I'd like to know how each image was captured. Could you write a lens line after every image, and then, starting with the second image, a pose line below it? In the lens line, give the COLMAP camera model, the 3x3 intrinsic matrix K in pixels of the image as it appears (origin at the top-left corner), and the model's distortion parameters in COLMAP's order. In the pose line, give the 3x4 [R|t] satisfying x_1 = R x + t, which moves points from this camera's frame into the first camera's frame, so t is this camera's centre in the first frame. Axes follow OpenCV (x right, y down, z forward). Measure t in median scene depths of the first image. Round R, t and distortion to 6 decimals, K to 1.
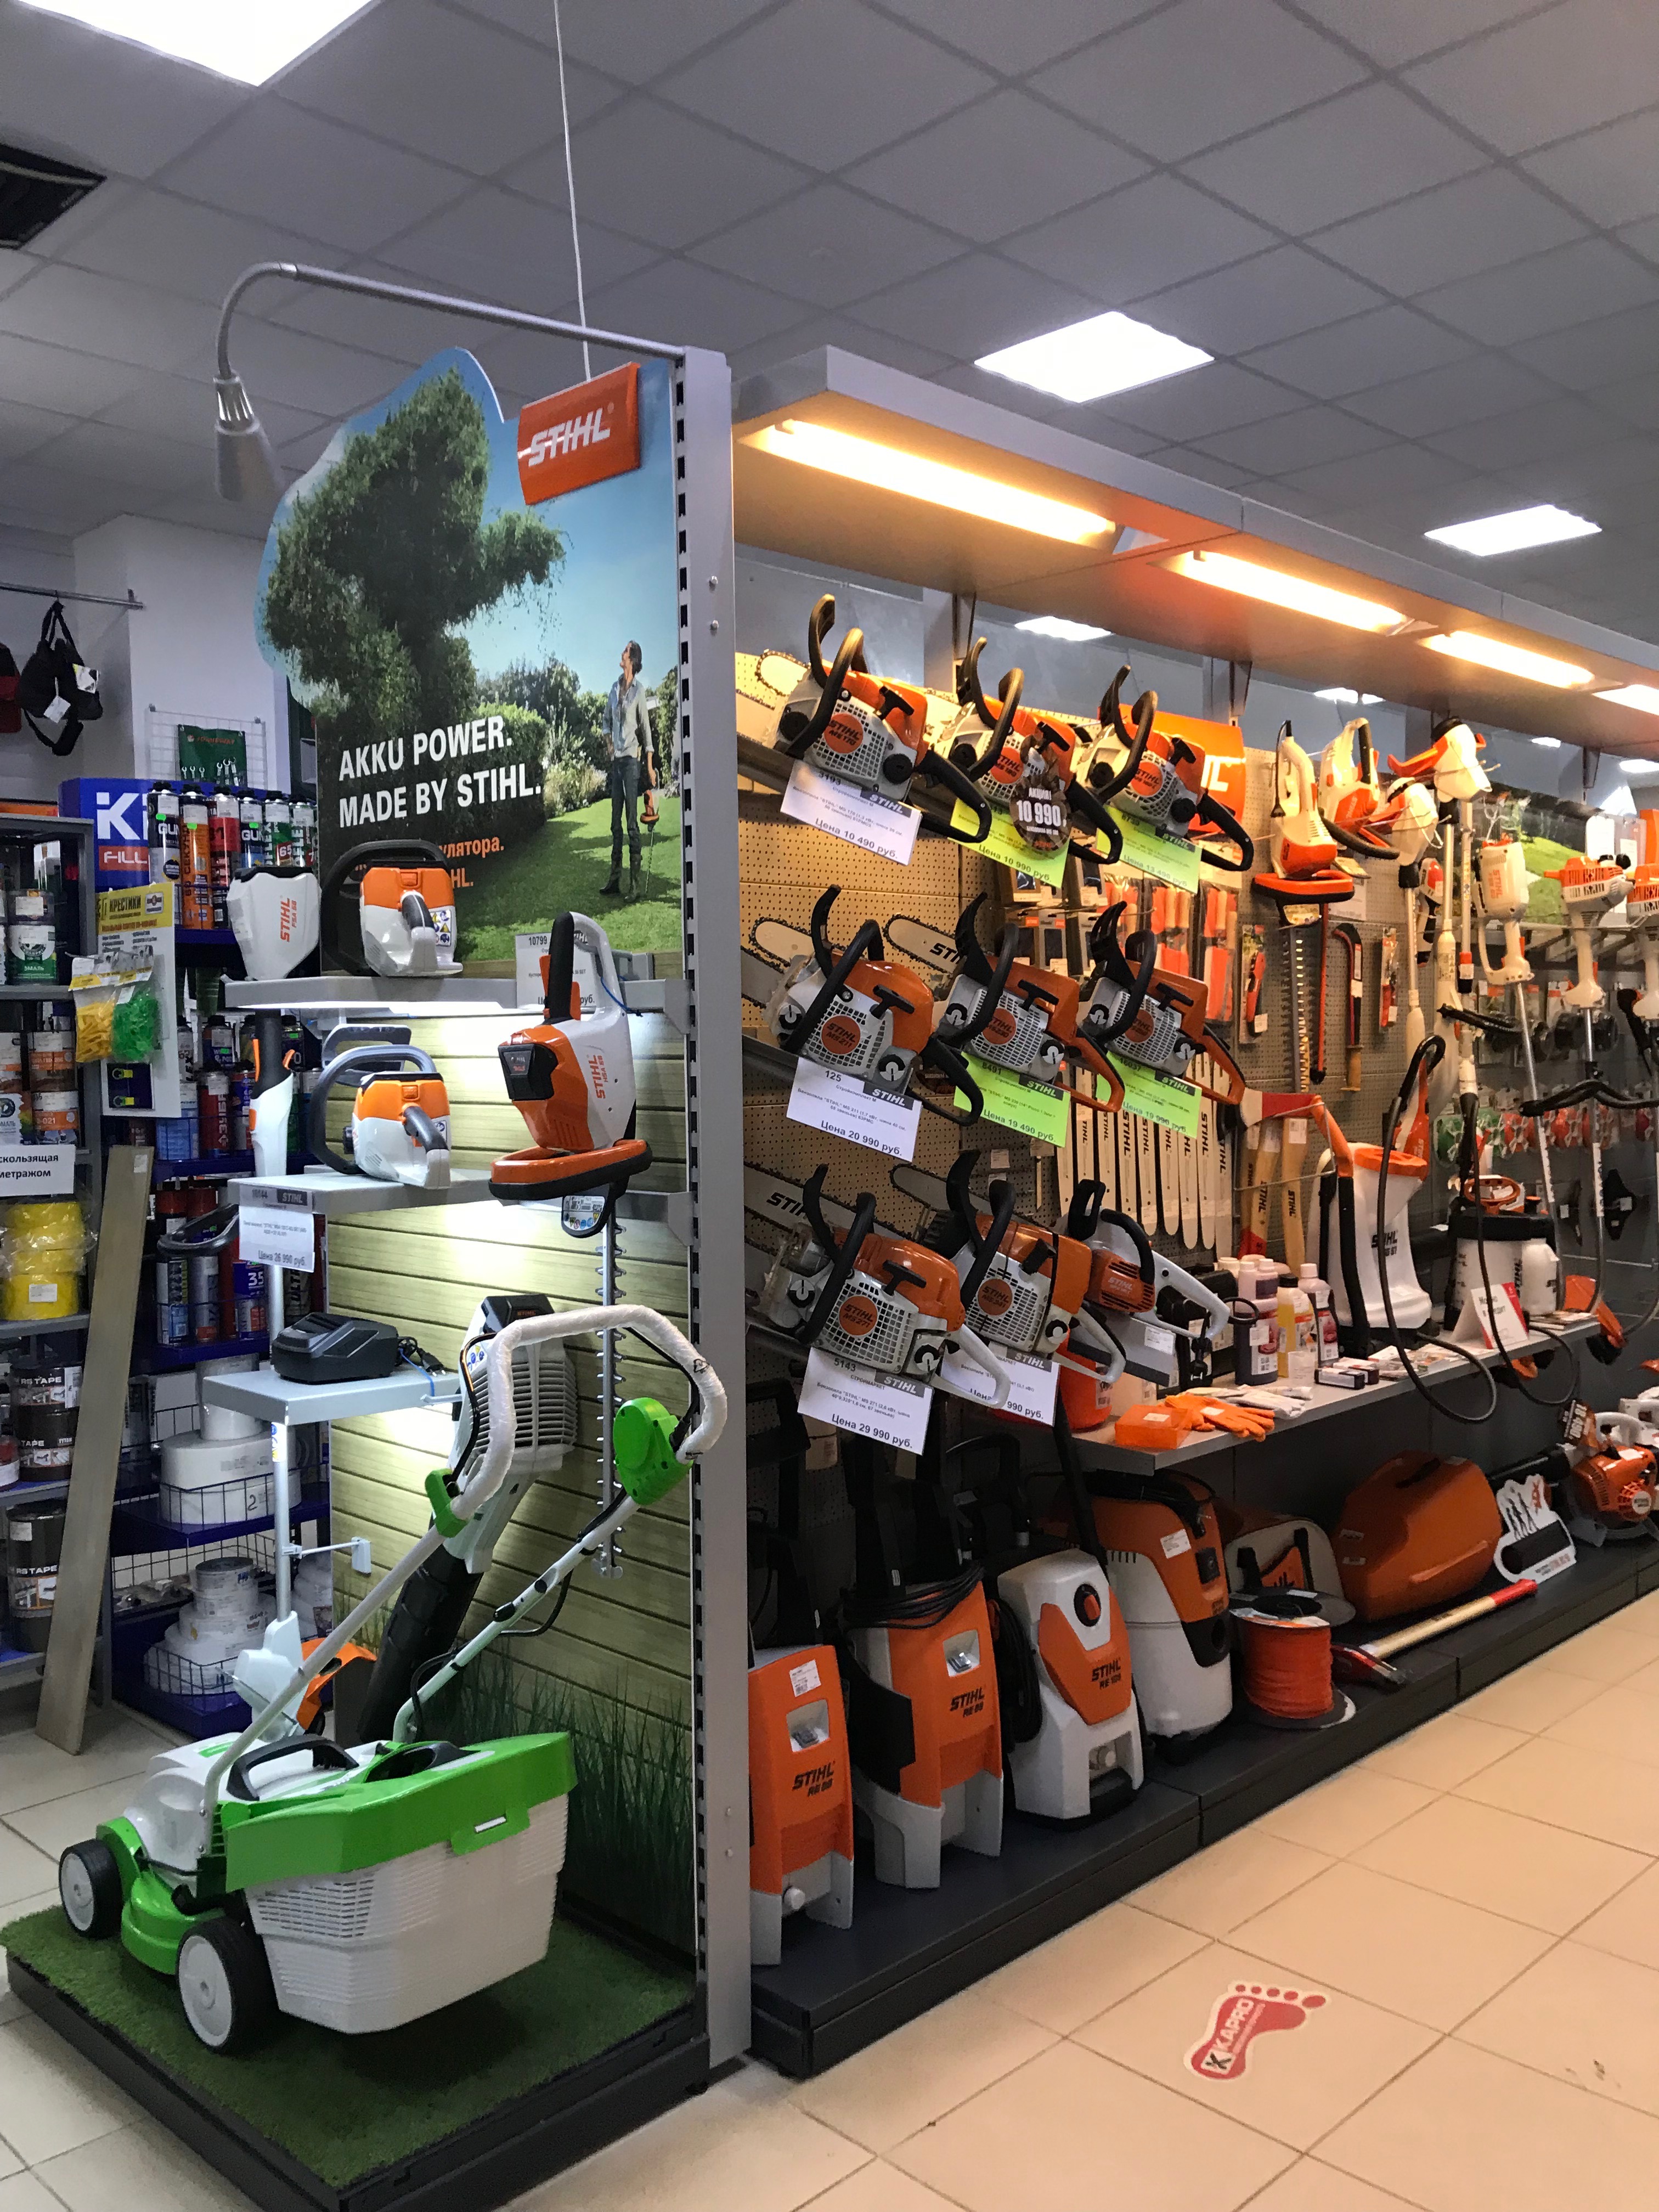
lens RADIAL K [[1825.3, 0, 815.8], [0, 1825.3, 1099.7], [0, 0, 1]] dist [0.046350, -0.009156]
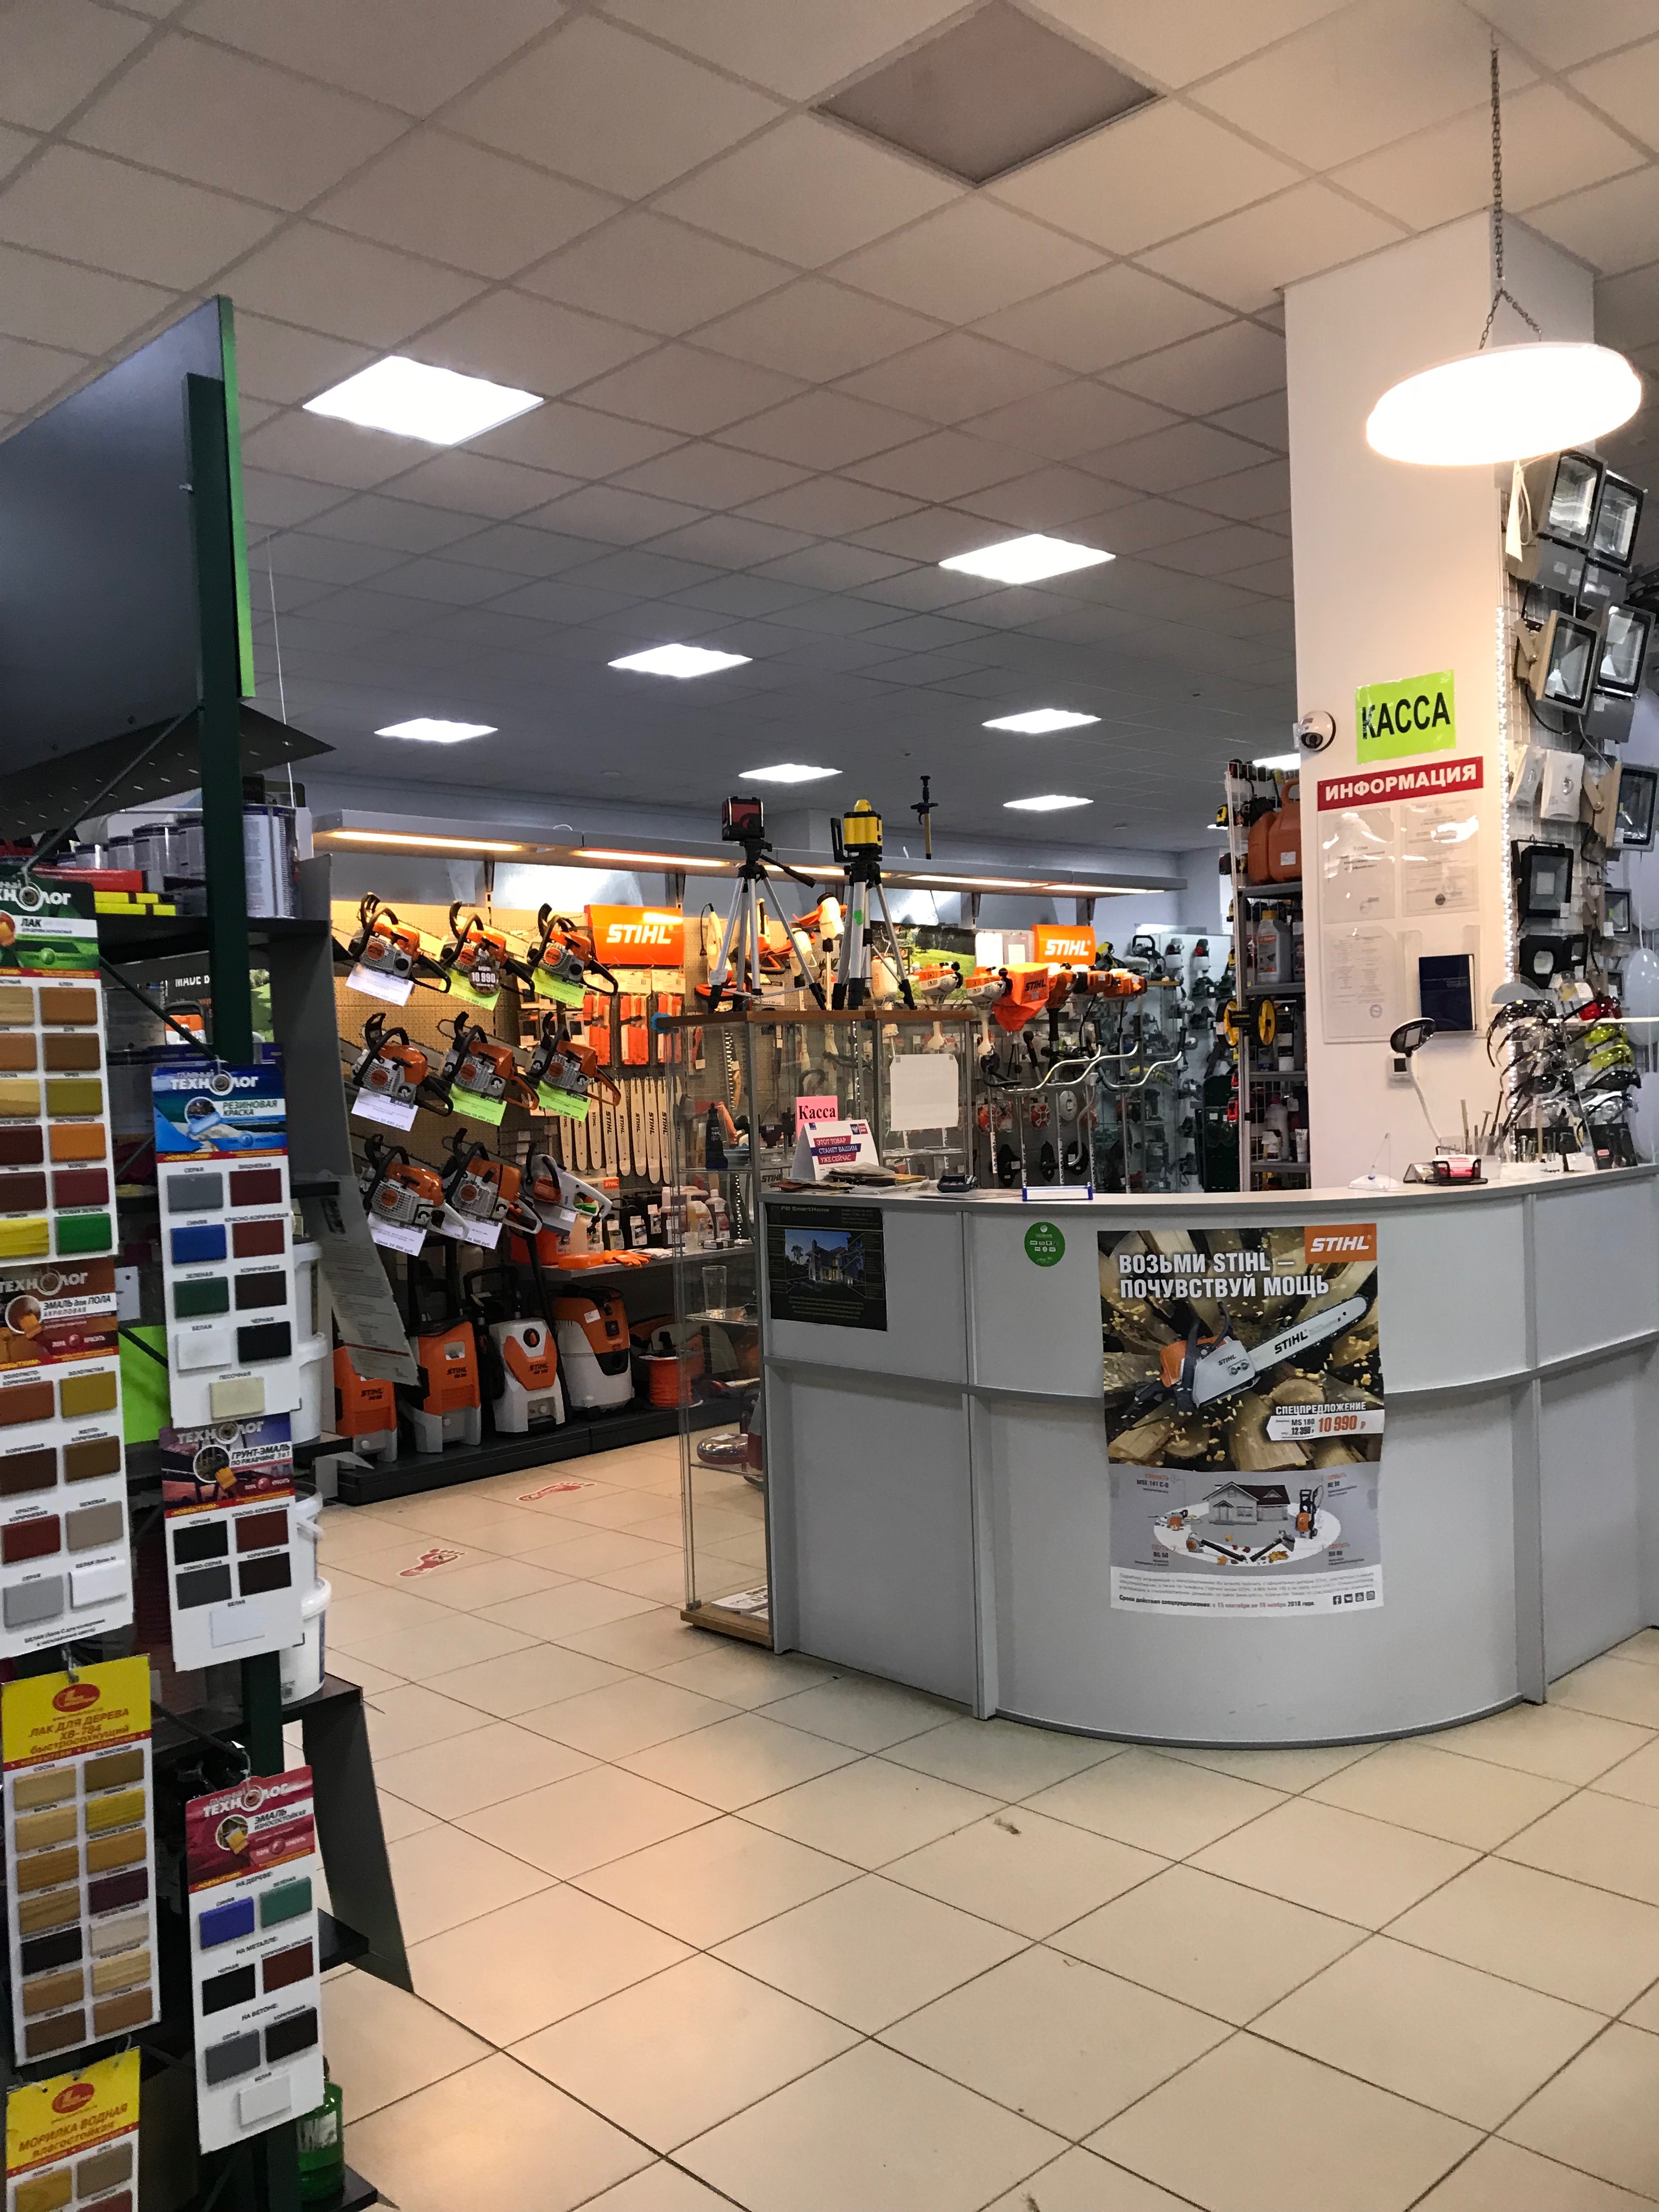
lens RADIAL K [[1825.3, 0, 843.4], [0, 1825.3, 1113.0], [0, 0, 1]] dist [0.046350, -0.009156]
pose [[0.999543, -0.019824, -0.022821, 0.597344], [0.019665, 0.999781, -0.007178, 0.034108], [0.022958, 0.006726, 0.999714, -1.205351]]
